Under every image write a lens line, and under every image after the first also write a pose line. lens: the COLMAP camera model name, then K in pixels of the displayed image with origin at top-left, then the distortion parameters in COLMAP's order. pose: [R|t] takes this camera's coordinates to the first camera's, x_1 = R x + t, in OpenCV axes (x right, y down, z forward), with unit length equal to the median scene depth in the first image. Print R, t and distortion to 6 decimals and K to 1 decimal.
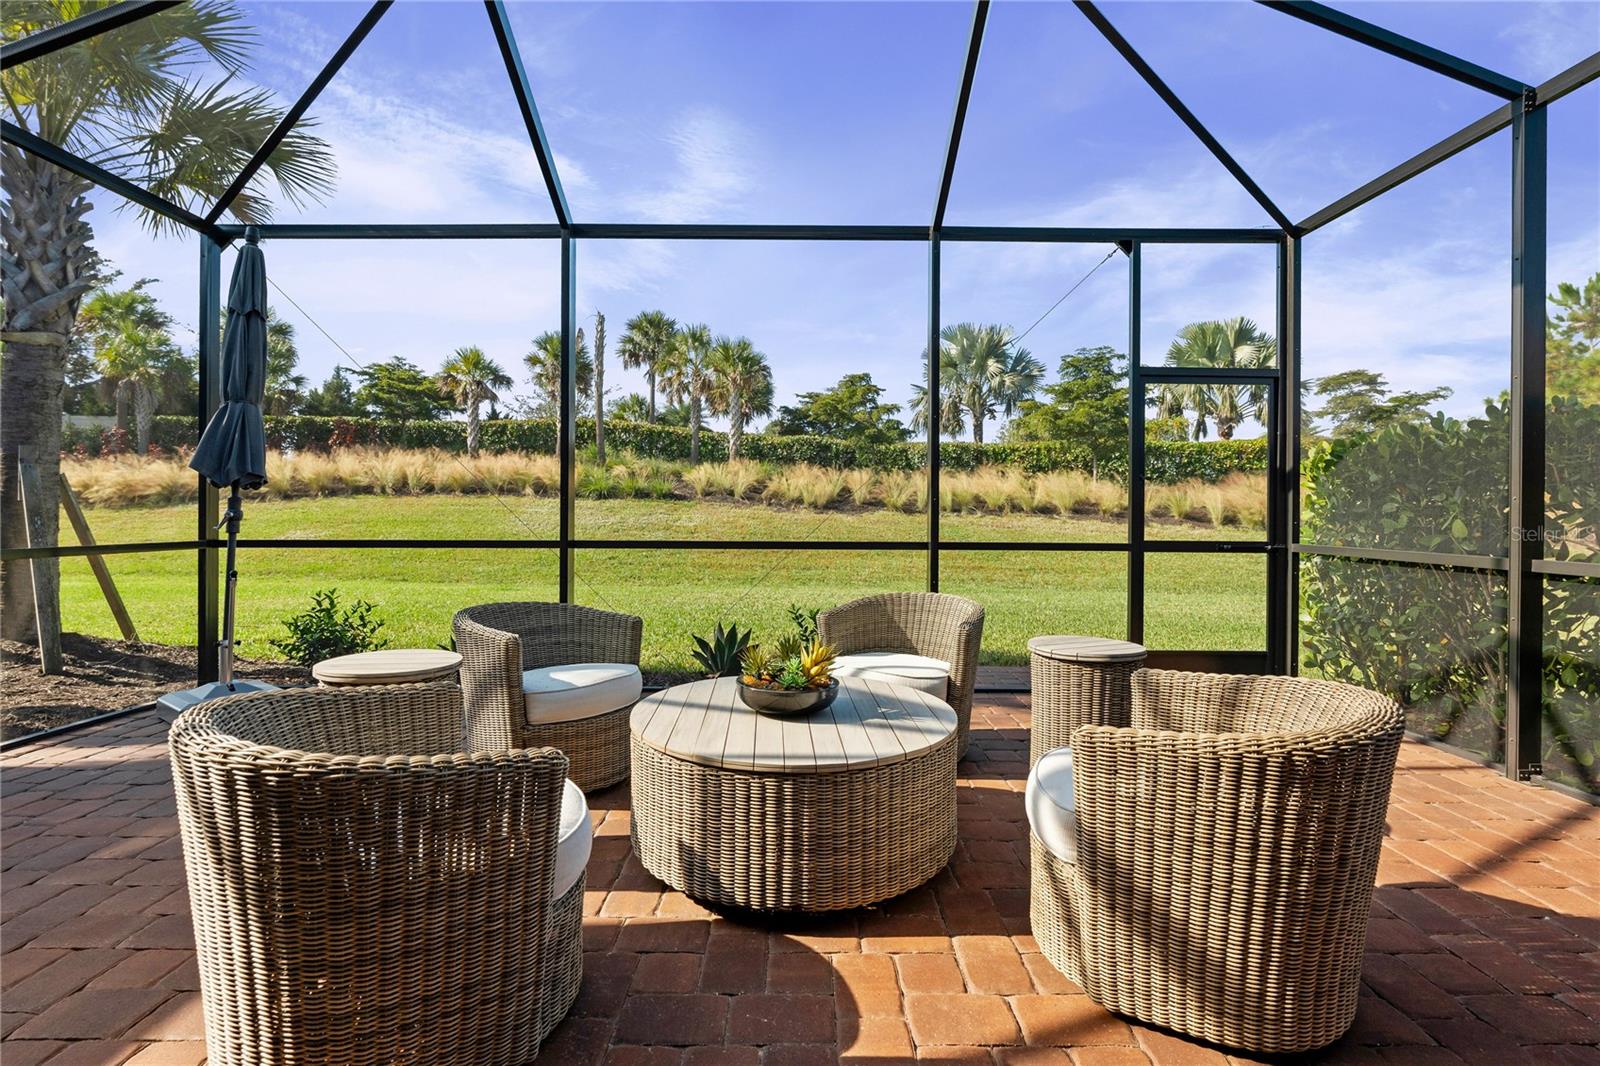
lens RADIAL K [[710.2, 0, 803.9], [0, 710.2, 517.6], [0, 0, 1]] dist [-0.007153, 0.000326]
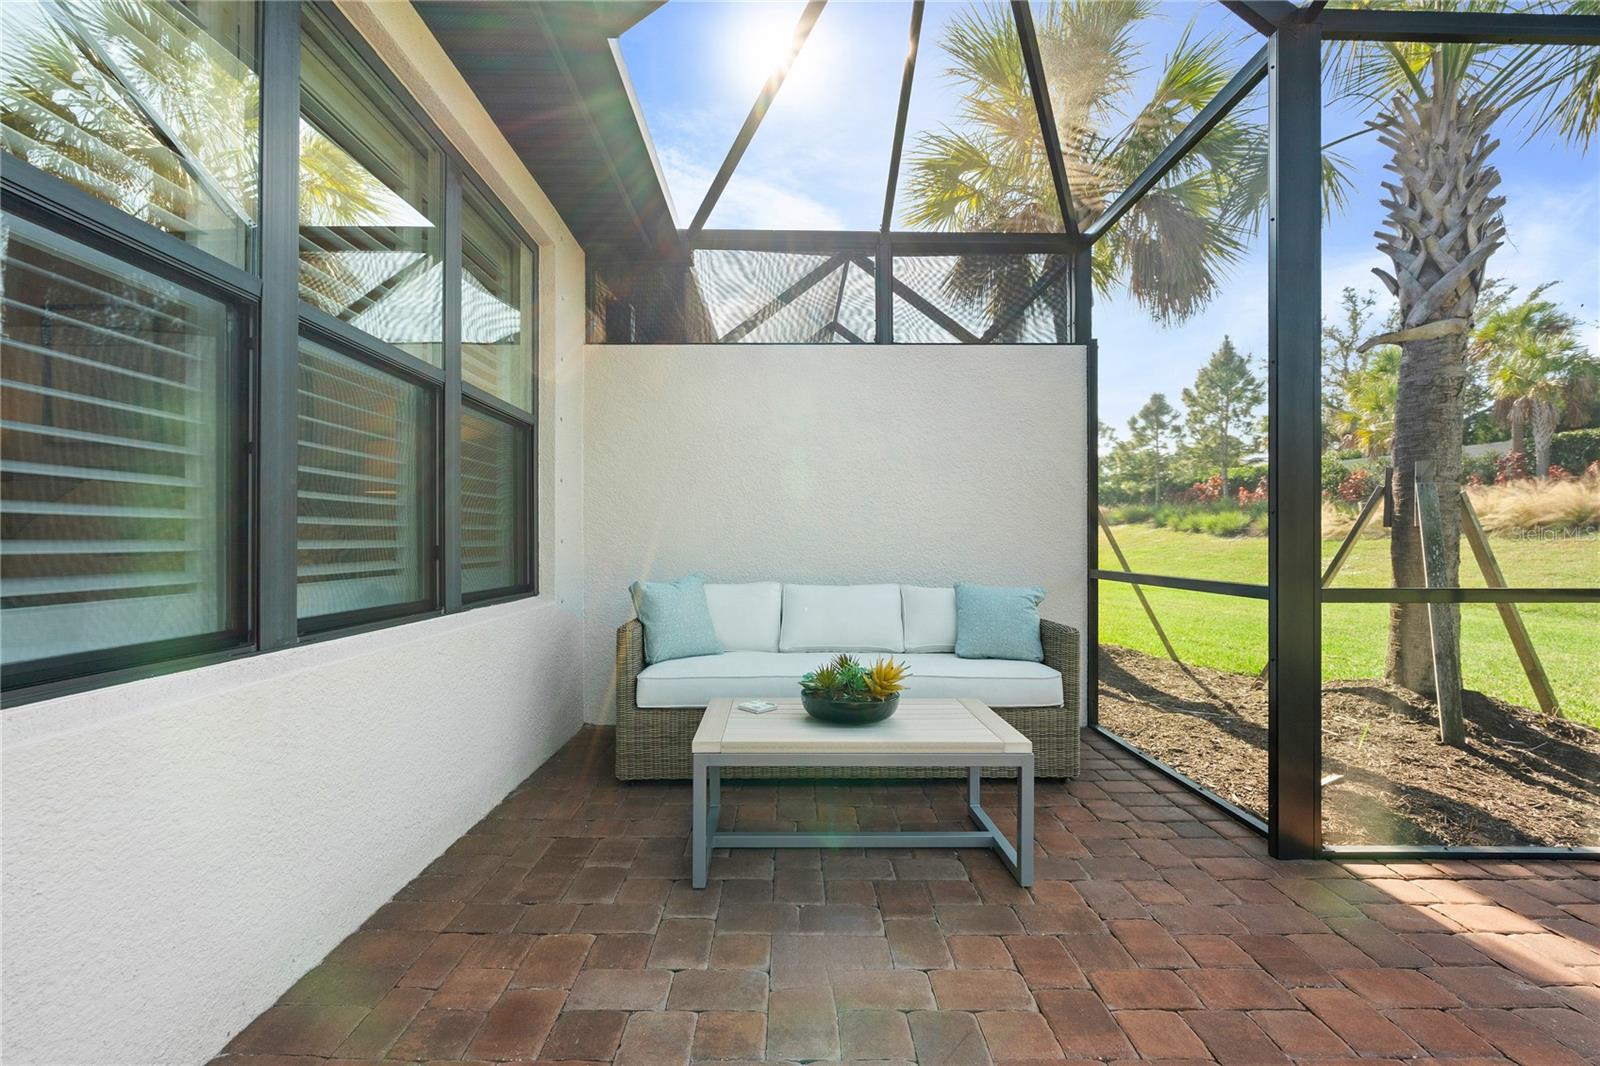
lens RADIAL K [[710.2, 0, 798.1], [0, 710.2, 538.1], [0, 0, 1]] dist [-0.007153, 0.000326]
pose [[0.009895, -0.007987, -0.999919, -0.060279], [-0.006602, 0.999946, -0.008053, 0.000361], [0.999929, 0.006681, 0.009842, 0.055145]]
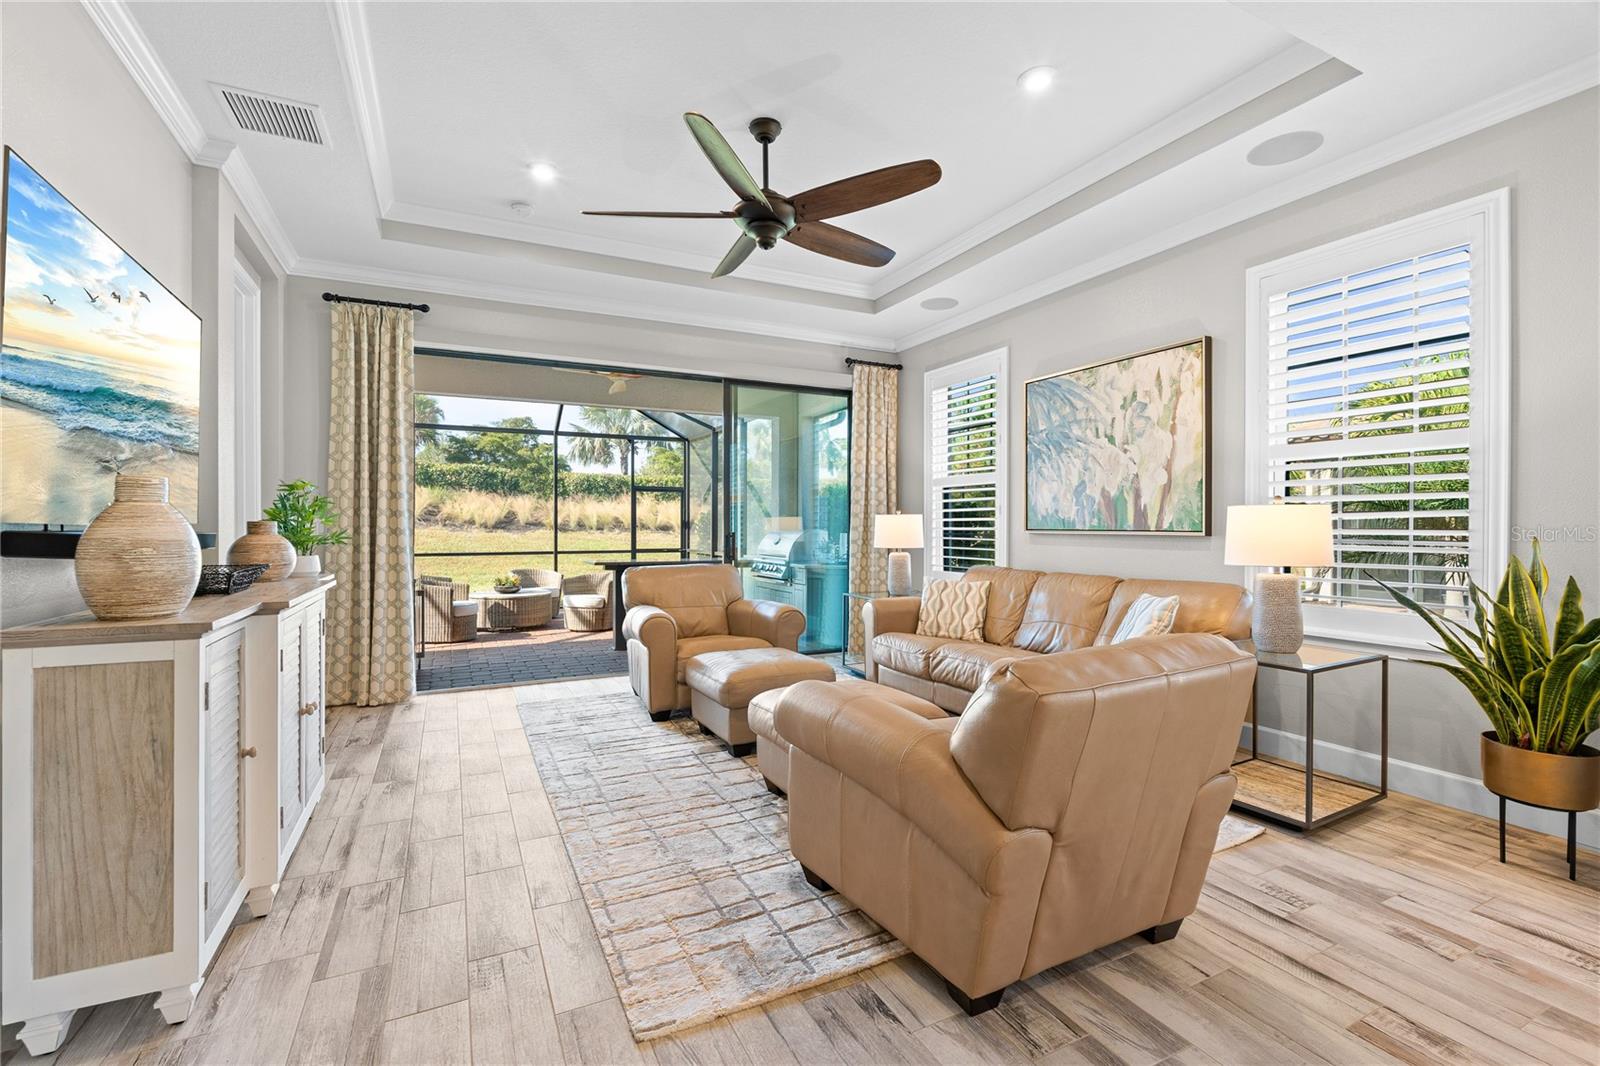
lens RADIAL K [[710.2, 0, 807.0], [0, 710.2, 530.7], [0, 0, 1]] dist [-0.007153, 0.000326]
pose [[0.895938, -0.007011, 0.444124, -0.030829], [0.005791, 0.999975, 0.004103, -0.009971], [-0.444142, -0.001104, 0.895956, -0.365942]]
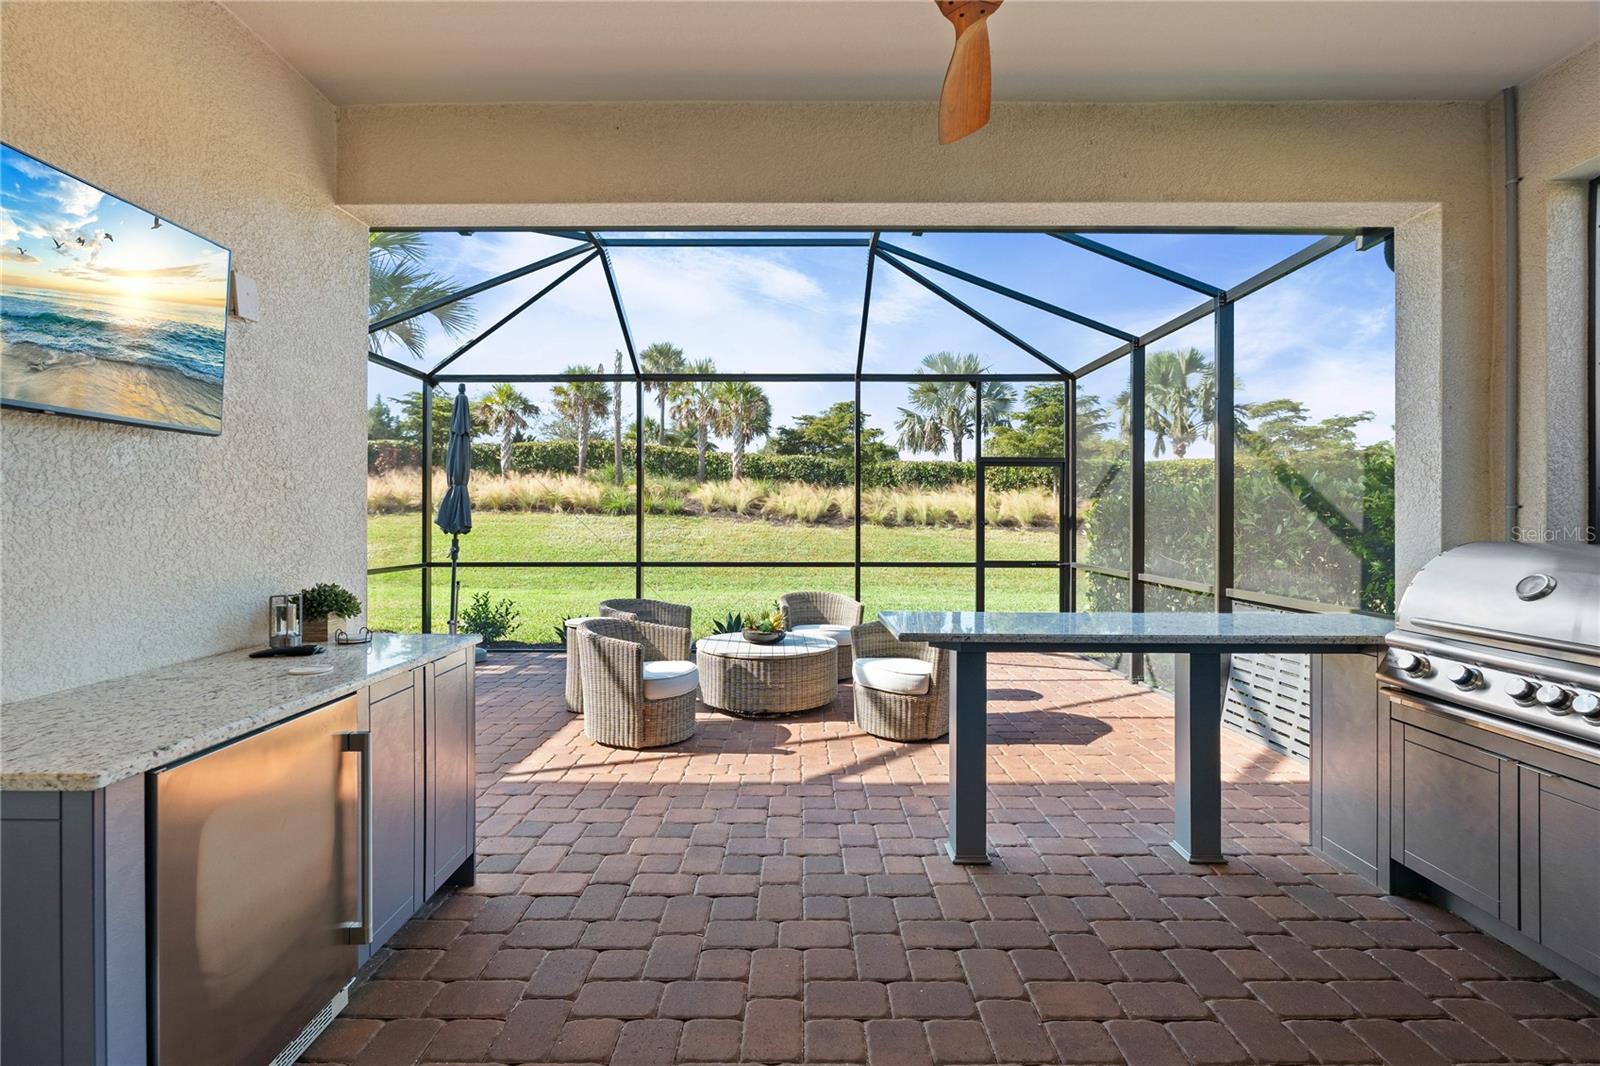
lens RADIAL K [[710.2, 0, 795.7], [0, 710.2, 513.6], [0, 0, 1]] dist [-0.007153, 0.000326]
pose [[0.999897, -0.004796, -0.013534, 0.012172], [0.004615, 0.999900, -0.013395, -0.011880], [0.013597, 0.013331, 0.999819, -0.139465]]
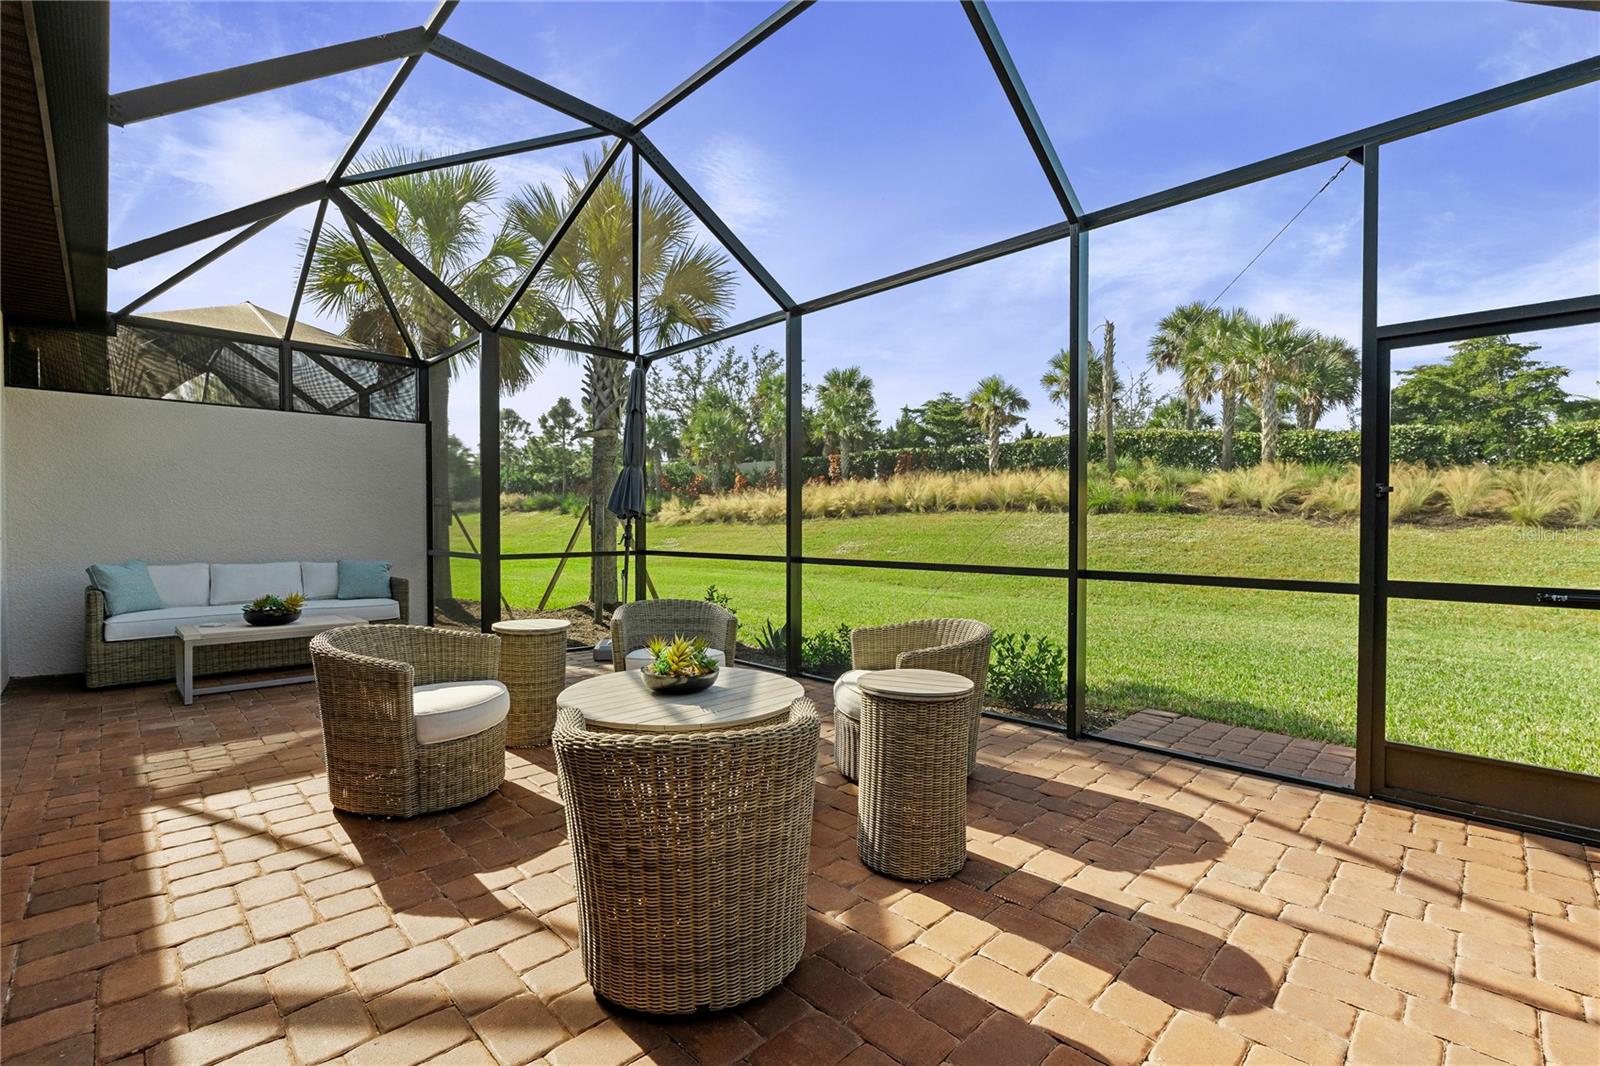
lens RADIAL K [[710.2, 0, 801.5], [0, 710.2, 529.3], [0, 0, 1]] dist [-0.007153, 0.000326]
pose [[0.700941, 0.001160, -0.713219, 0.118526], [-0.002213, 0.999997, -0.000548, -0.003431], [0.713216, 0.001962, 0.700941, 0.024869]]
